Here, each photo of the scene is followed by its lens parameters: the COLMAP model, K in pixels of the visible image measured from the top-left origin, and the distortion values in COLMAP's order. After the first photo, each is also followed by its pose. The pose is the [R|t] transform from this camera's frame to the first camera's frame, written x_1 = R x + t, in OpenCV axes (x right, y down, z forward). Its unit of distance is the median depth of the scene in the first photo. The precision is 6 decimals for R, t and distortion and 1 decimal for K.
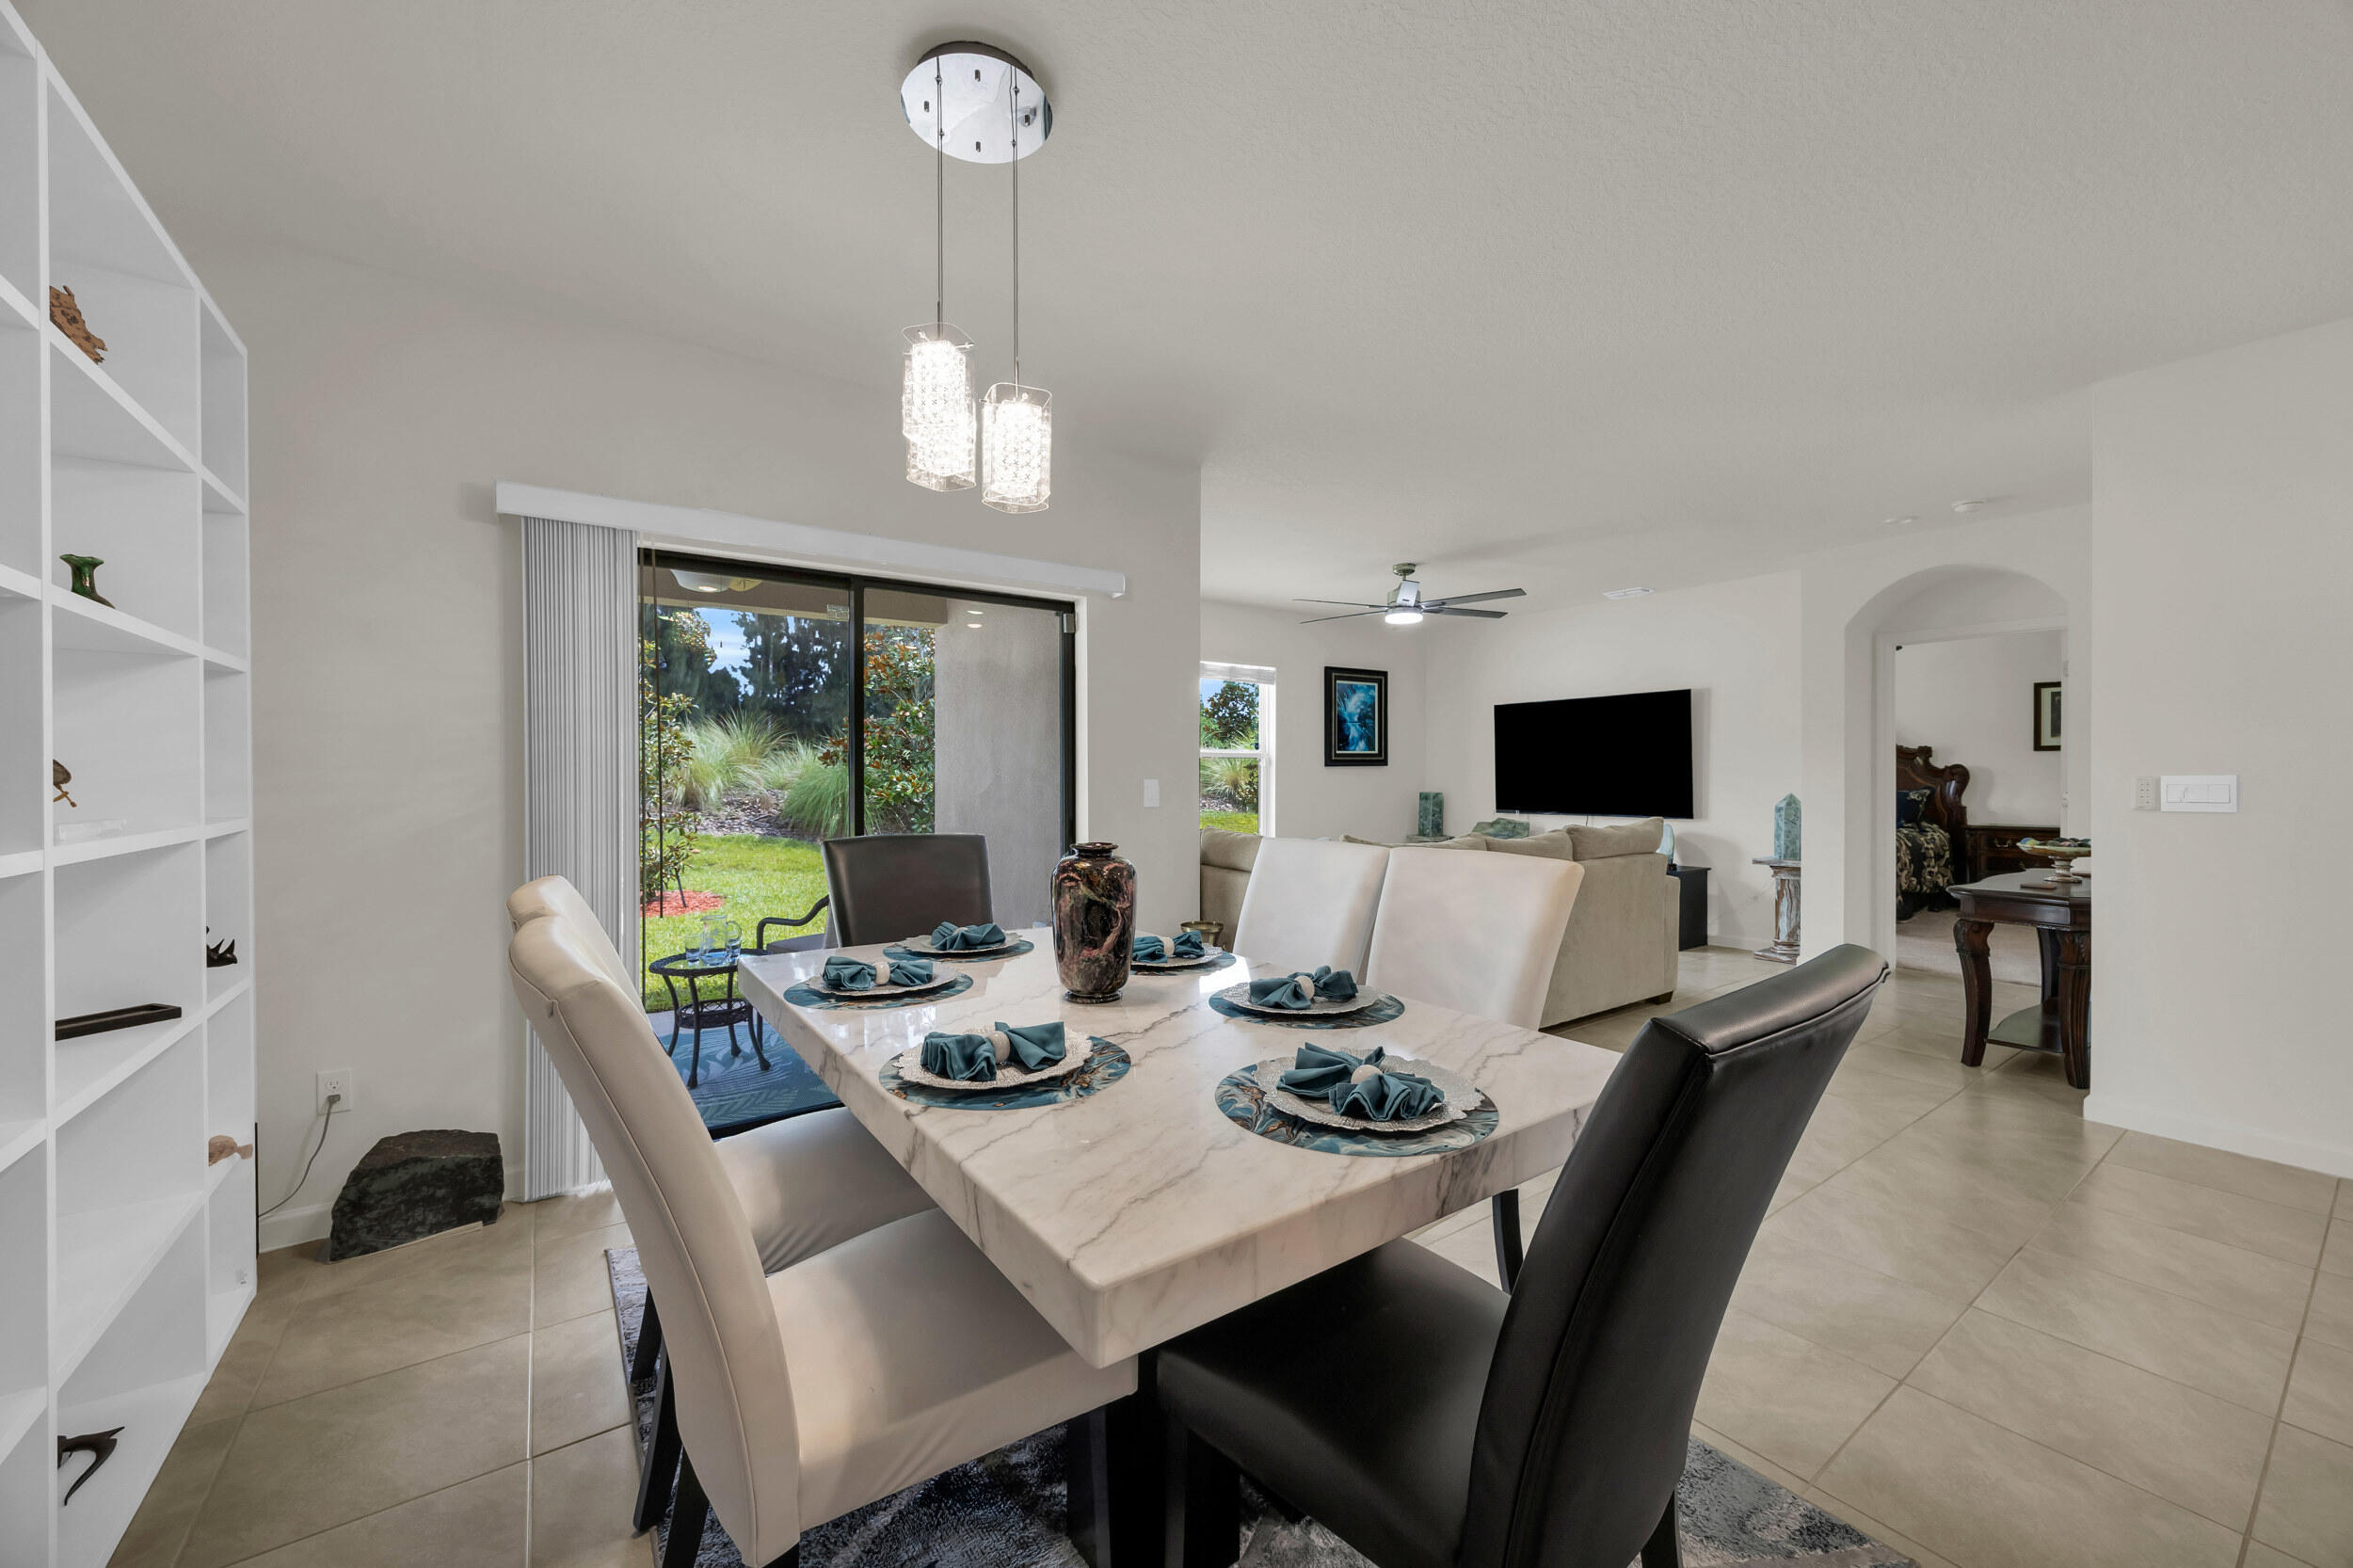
lens RADIAL K [[913.6, 0, 1166.7], [0, 913.6, 782.1], [0, 0, 1]] dist [-0.001070, -0.000413]
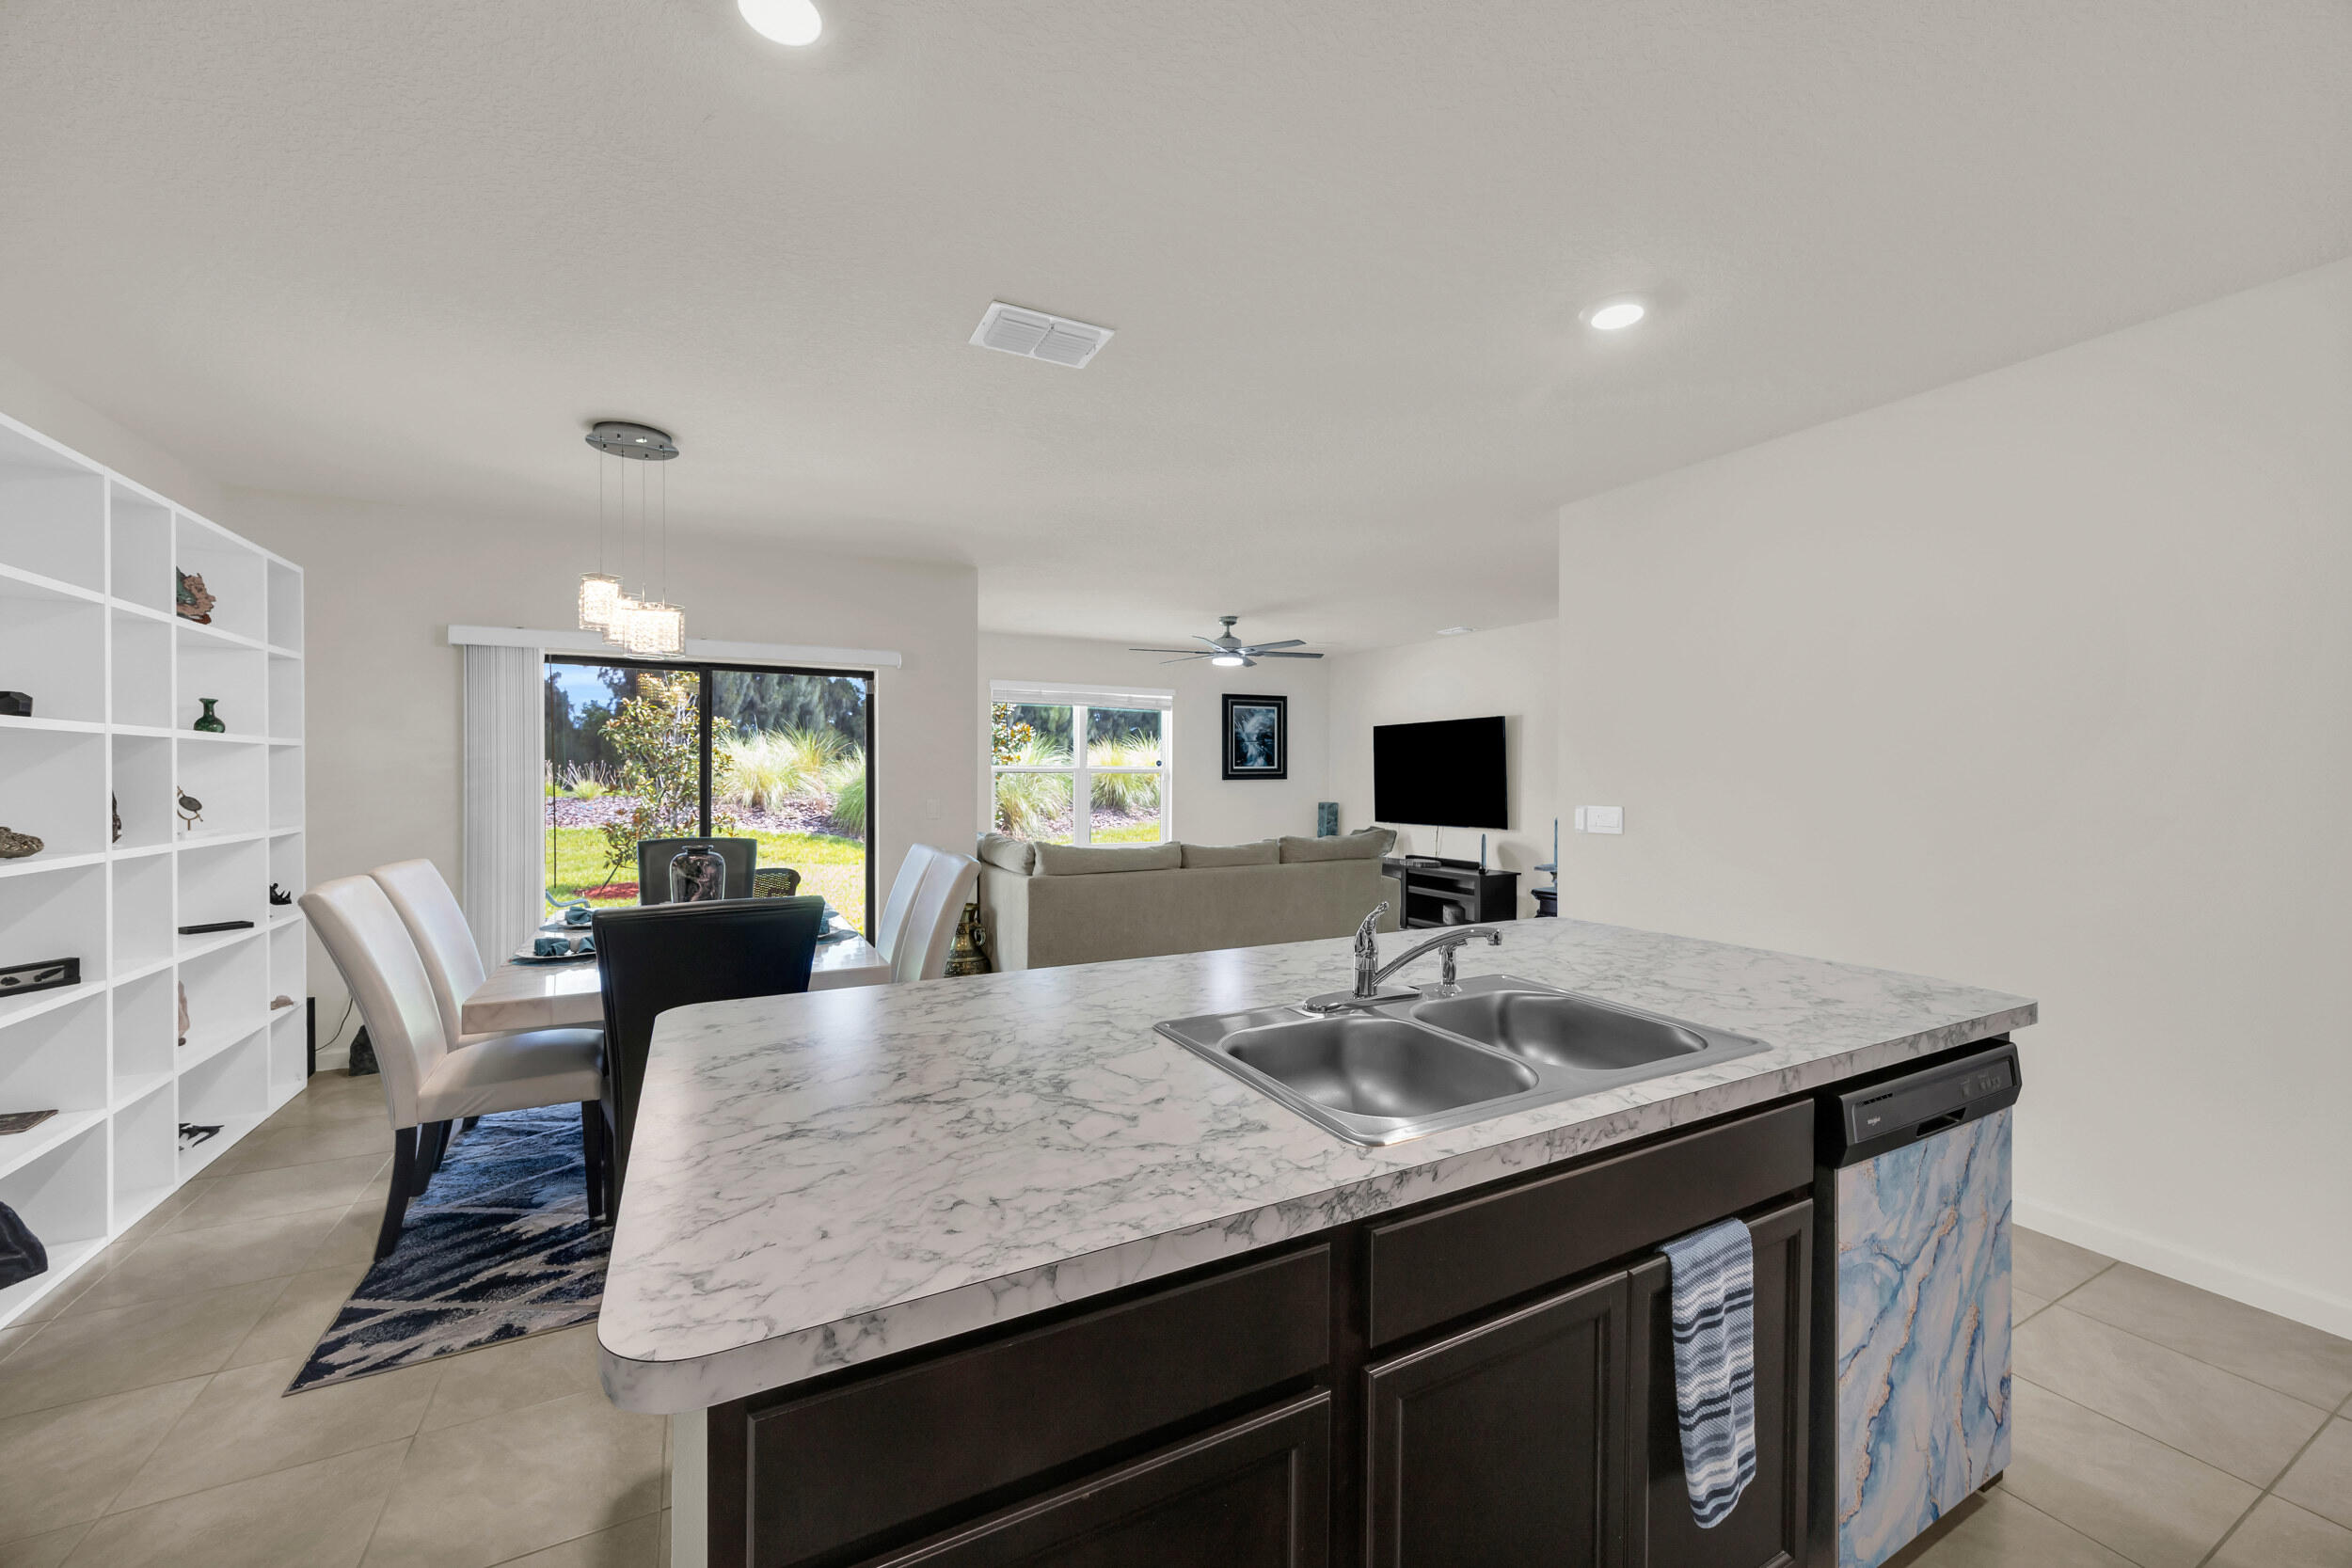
lens RADIAL K [[913.2, 0, 1166.2], [0, 913.2, 782.1], [0, 0, 1]] dist [-0.001070, -0.000413]
pose [[0.991575, 0.004566, -0.129450, 0.272733], [-0.004513, 0.999990, 0.000704, -0.016374], [0.129452, -0.000114, 0.991586, -0.169329]]
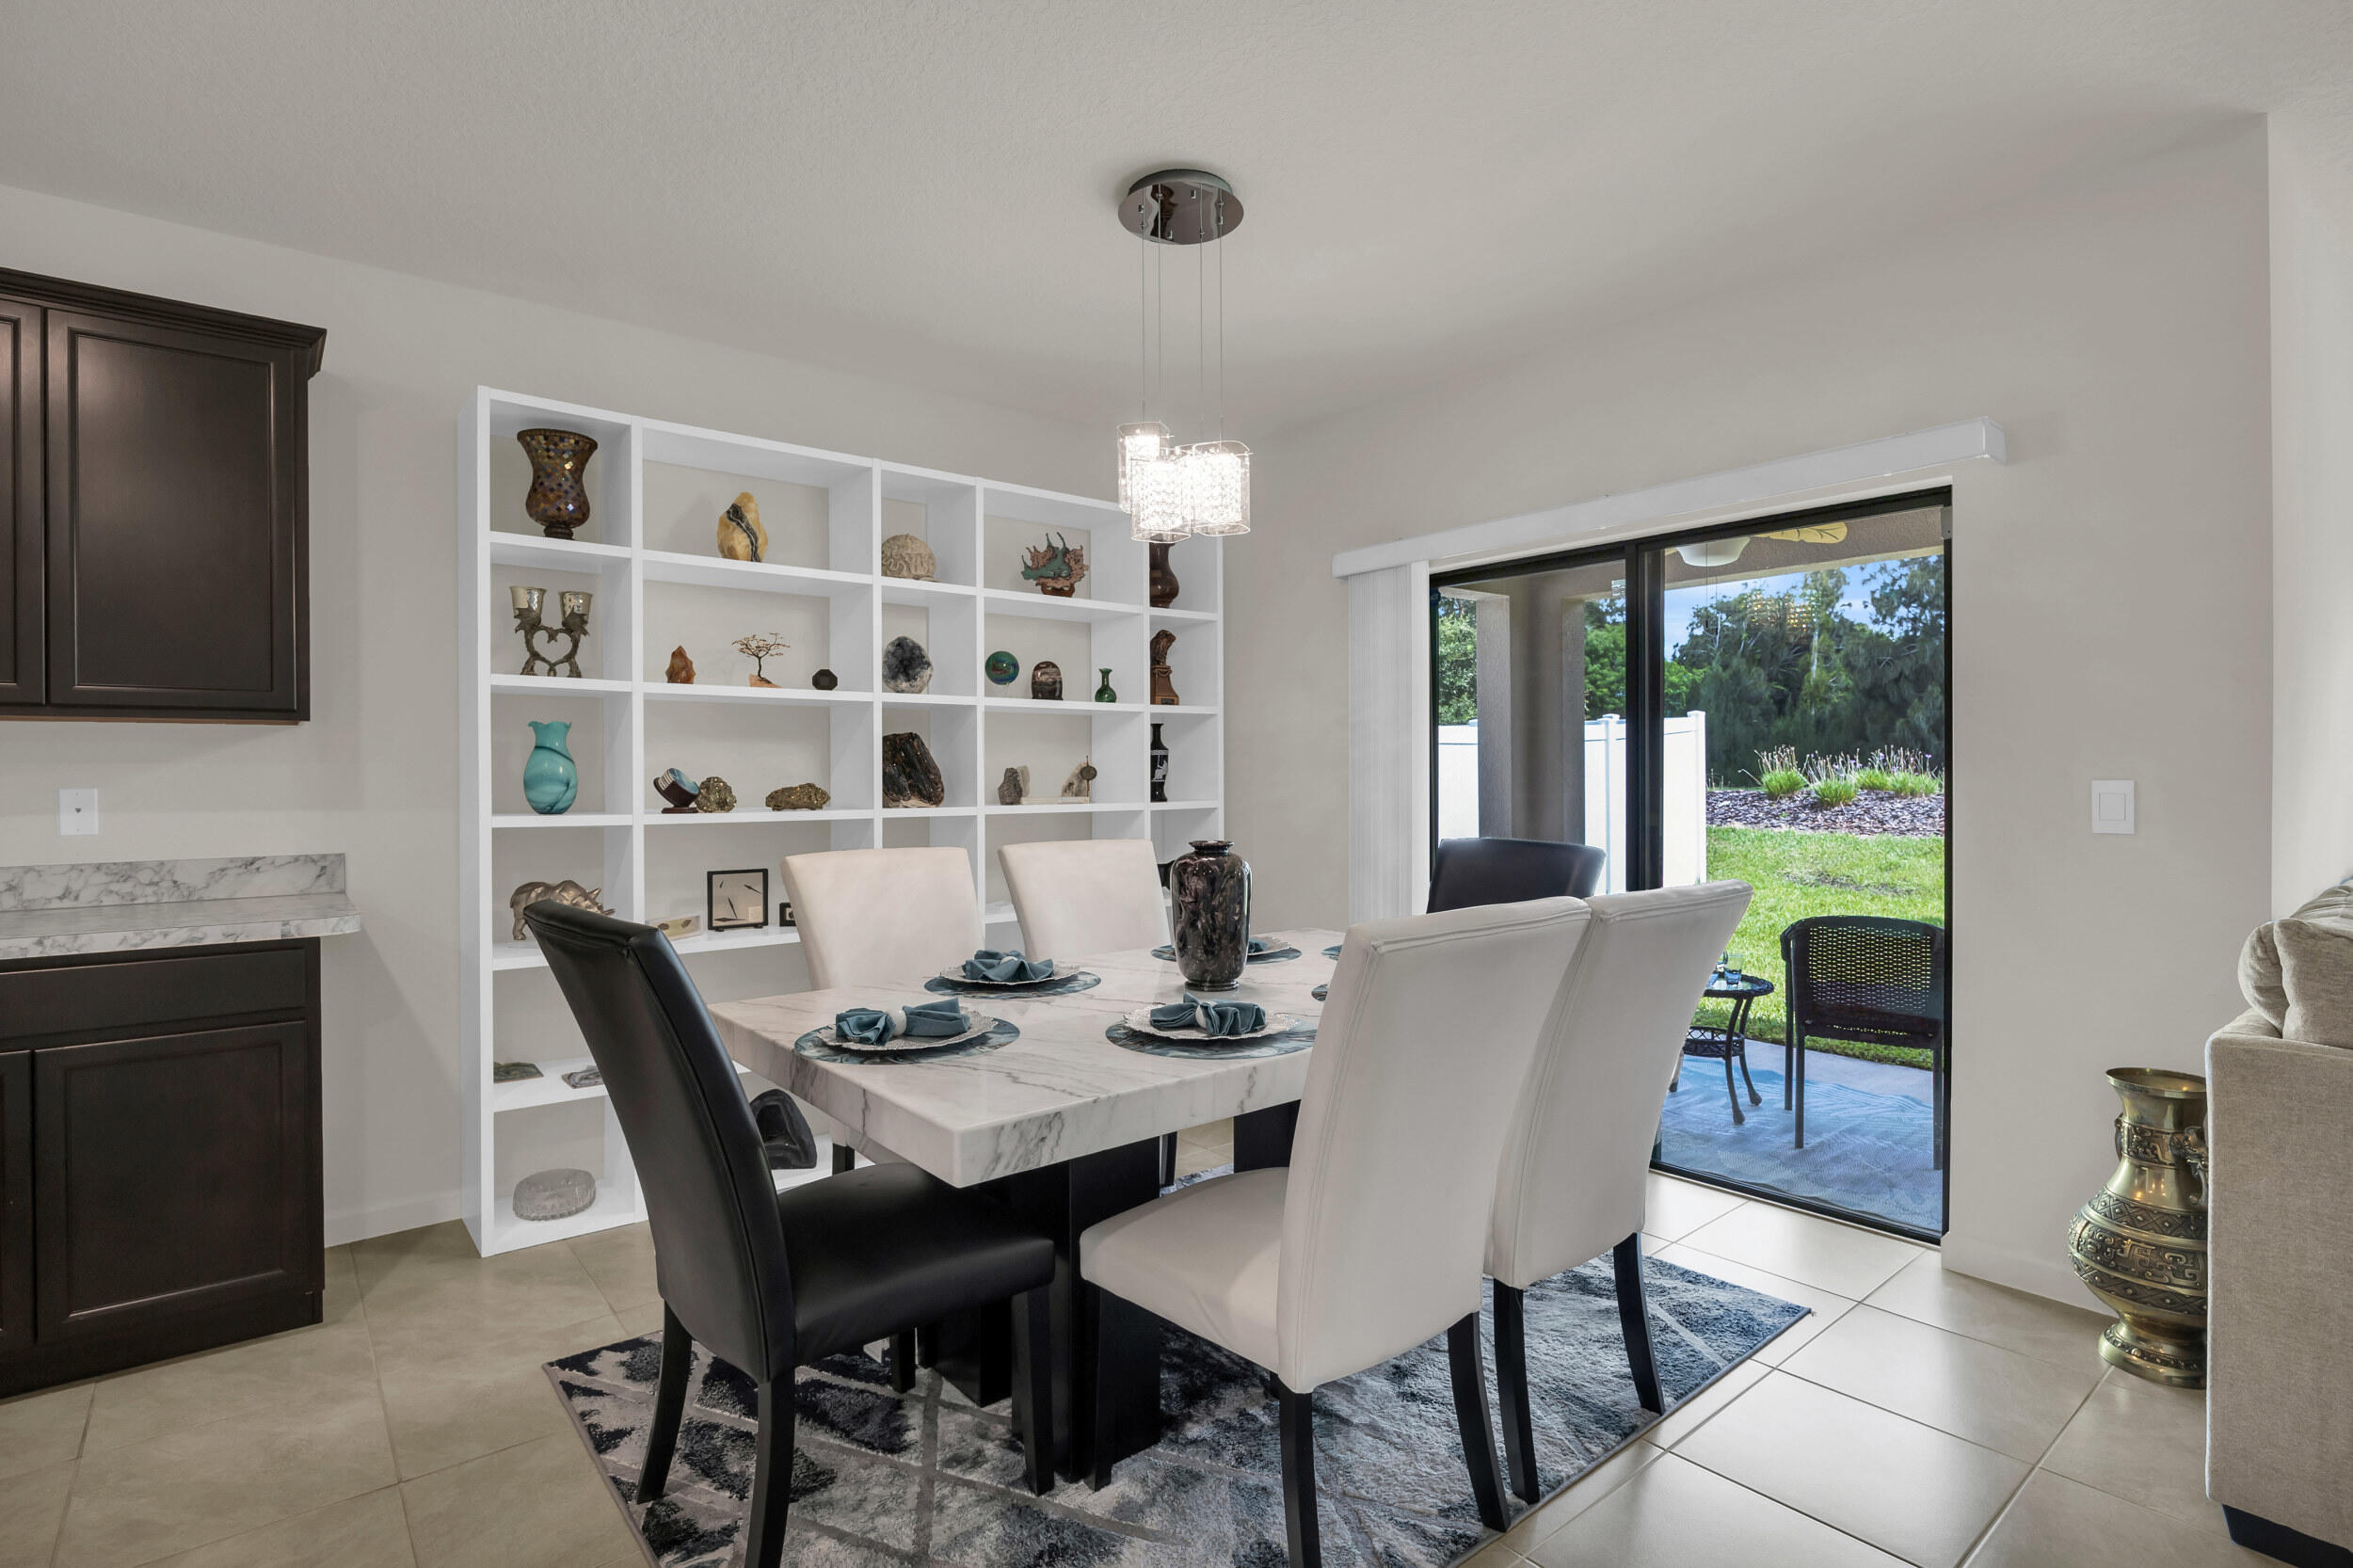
lens RADIAL K [[1159.3, 0, 1176.5], [0, 1159.3, 784.0], [0, 0, 1]] dist [-0.000262, -0.000028]
pose [[0.067300, 0.008014, -0.997701, 0.320723], [-0.001727, 0.999967, 0.007916, -0.002370], [0.997731, 0.001191, 0.067312, 0.222820]]
